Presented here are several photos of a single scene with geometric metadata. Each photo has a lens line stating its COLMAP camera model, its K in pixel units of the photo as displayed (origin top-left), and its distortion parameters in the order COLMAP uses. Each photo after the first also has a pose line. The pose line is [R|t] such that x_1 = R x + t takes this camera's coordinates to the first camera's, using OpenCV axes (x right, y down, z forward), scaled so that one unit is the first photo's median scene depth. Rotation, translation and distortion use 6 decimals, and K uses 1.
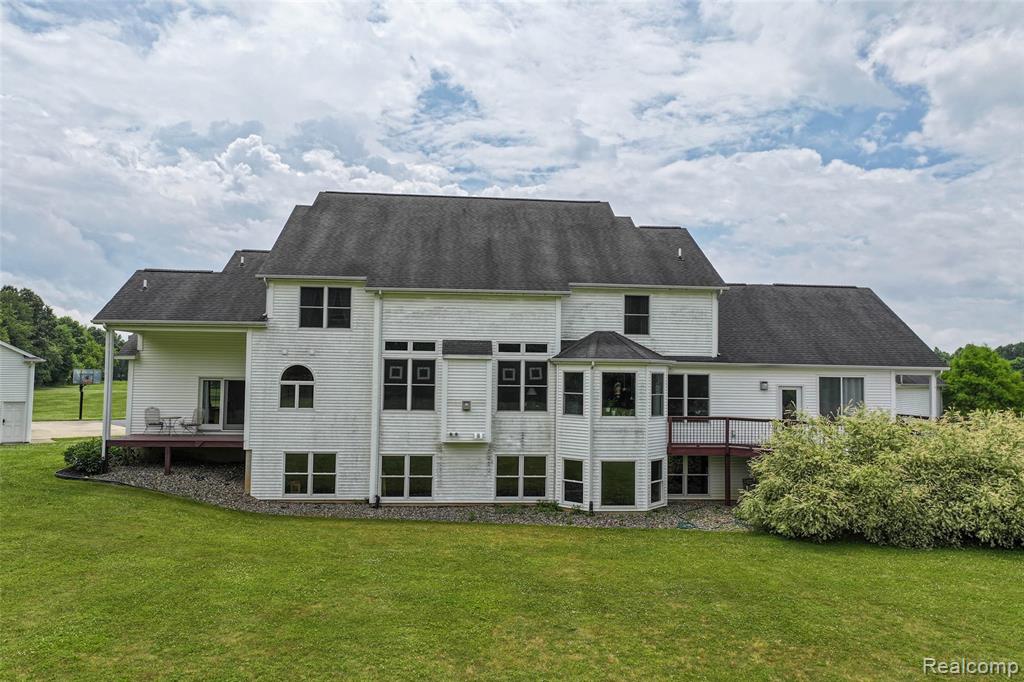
lens RADIAL K [[707.3, 0, 493.0], [0, 707.3, 339.1], [0, 0, 1]] dist [-0.038120, -0.001064]
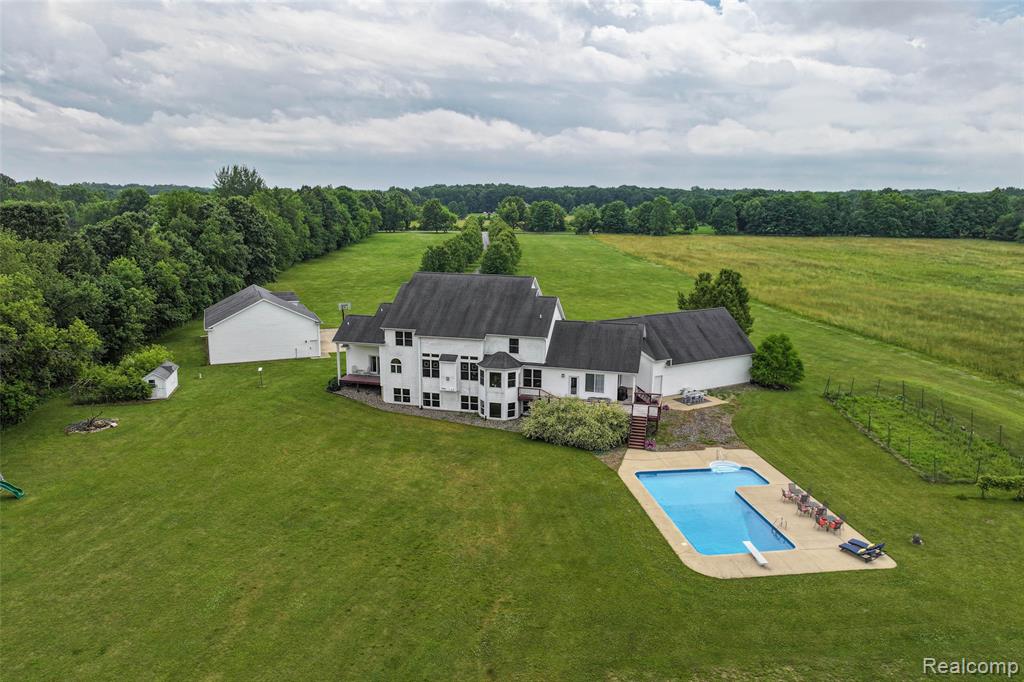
lens RADIAL K [[718.6, 0, 514.9], [0, 718.6, 339.1], [0, 0, 1]] dist [0.008118, 0.000514]
pose [[0.943183, 0.060513, -0.326716, 1.104503], [0.022060, 0.969703, 0.243290, -0.725295], [0.331540, -0.236674, 0.913272, -1.450419]]
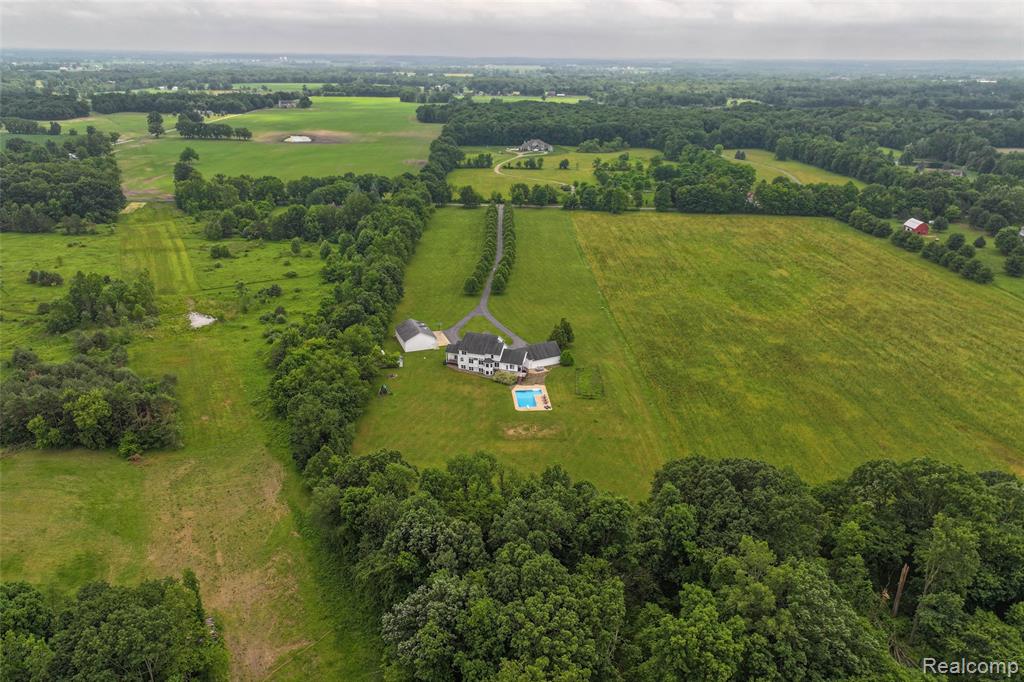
lens RADIAL K [[710.9, 0, 512.0], [0, 710.9, 341.0], [0, 0, 1]] dist [0.013286, 0.004454]
pose [[0.926028, 0.134807, -0.352562, 4.201822], [0.024295, 0.910825, 0.412078, -4.624773], [0.376673, -0.390161, 0.840174, -7.695008]]
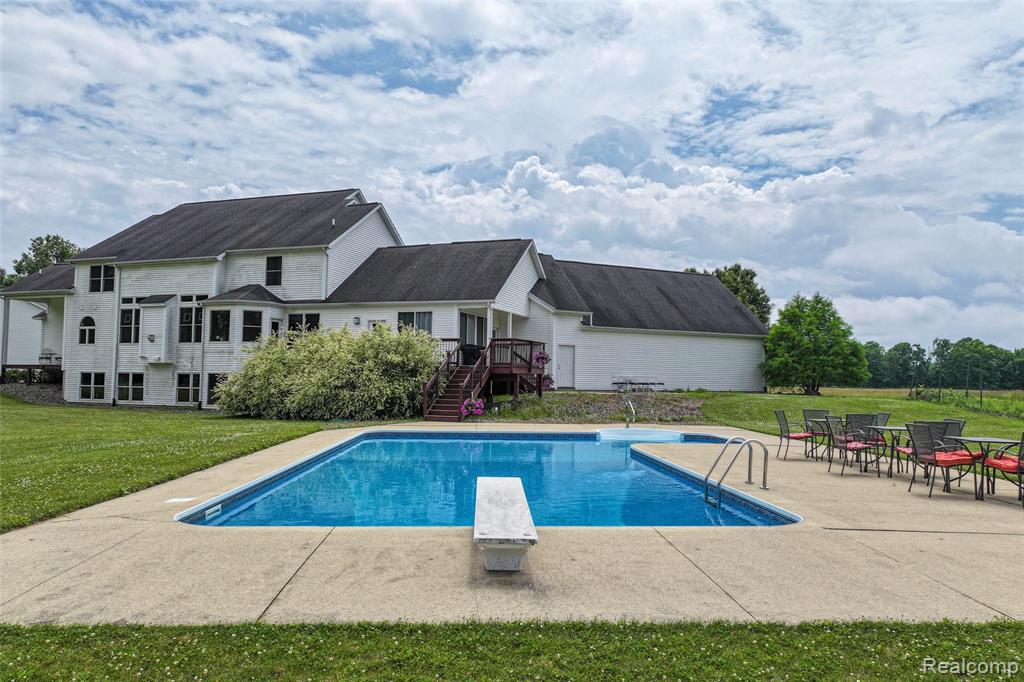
lens RADIAL K [[710.9, 0, 512.0], [0, 710.9, 341.0], [0, 0, 1]] dist [0.013286, 0.004454]
pose [[0.908827, -0.026655, -0.416321, 1.216763], [0.020273, 0.999600, -0.019744, 0.139576], [0.416680, 0.009504, 0.909003, -0.041518]]
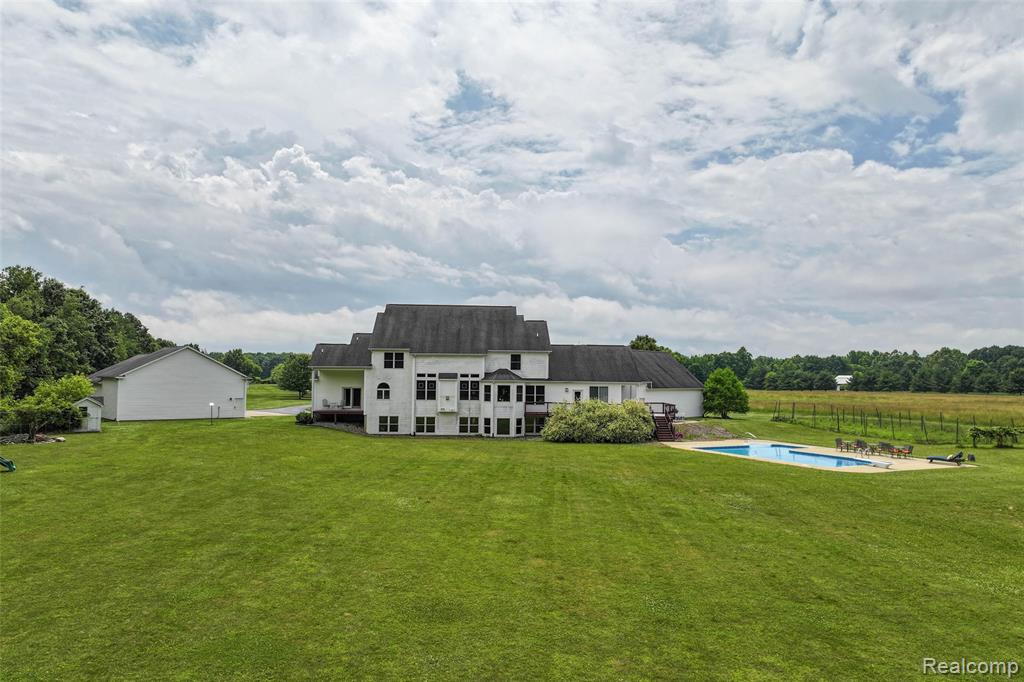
lens RADIAL K [[718.6, 0, 514.9], [0, 718.6, 339.1], [0, 0, 1]] dist [0.008118, 0.000514]
pose [[0.999572, -0.005612, -0.028695, 0.284023], [0.005688, 0.999981, 0.002574, -0.127578], [0.028680, -0.002736, 0.999585, -1.633065]]
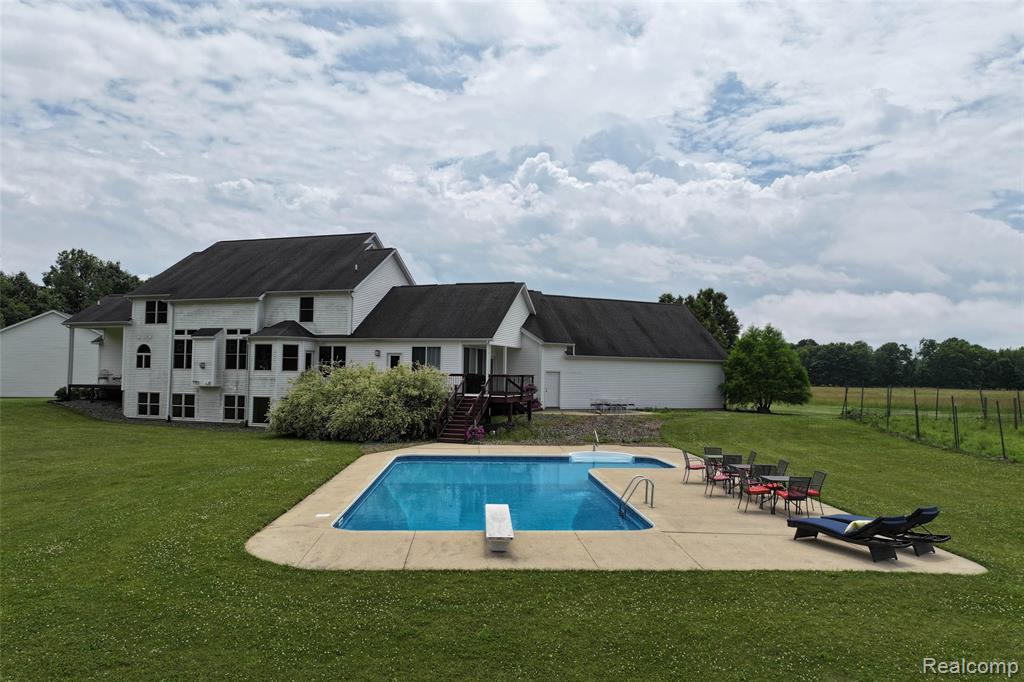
lens RADIAL K [[718.6, 0, 514.9], [0, 718.6, 339.1], [0, 0, 1]] dist [0.008118, 0.000514]
pose [[0.912465, -0.021824, -0.408572, 1.340835], [0.018220, 0.999753, -0.012712, 0.063732], [0.408748, 0.004155, 0.912638, -0.299536]]
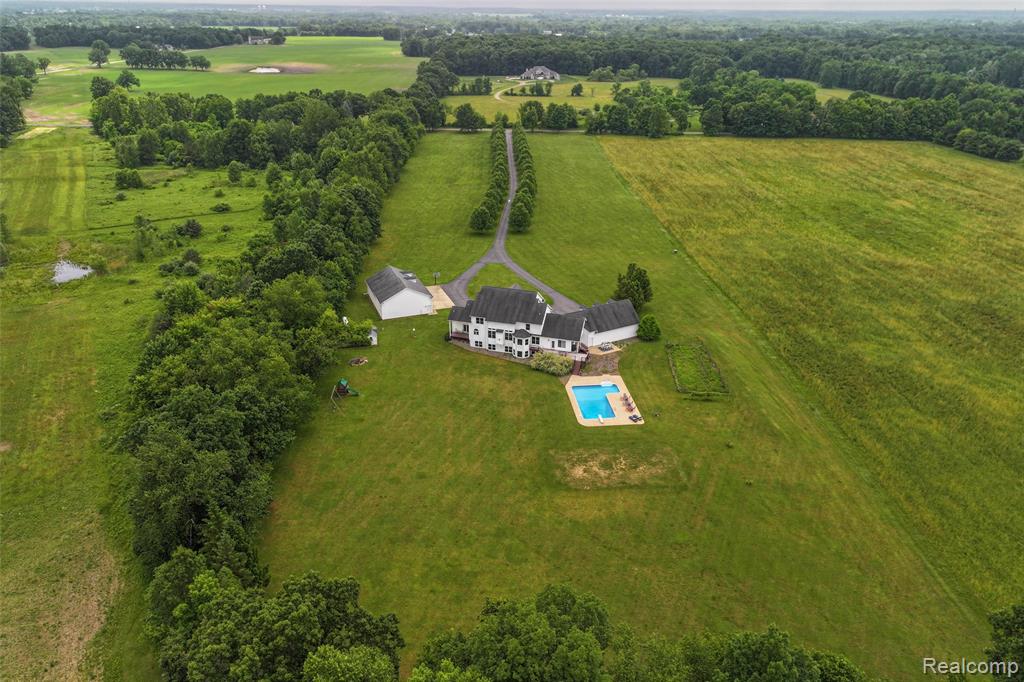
lens RADIAL K [[710.9, 0, 512.0], [0, 710.9, 341.0], [0, 0, 1]] dist [0.013286, 0.004454]
pose [[0.931800, 0.146691, -0.332008, 2.189917], [0.025250, 0.886284, 0.462454, -2.844292], [0.362092, -0.439298, 0.822135, -4.250571]]
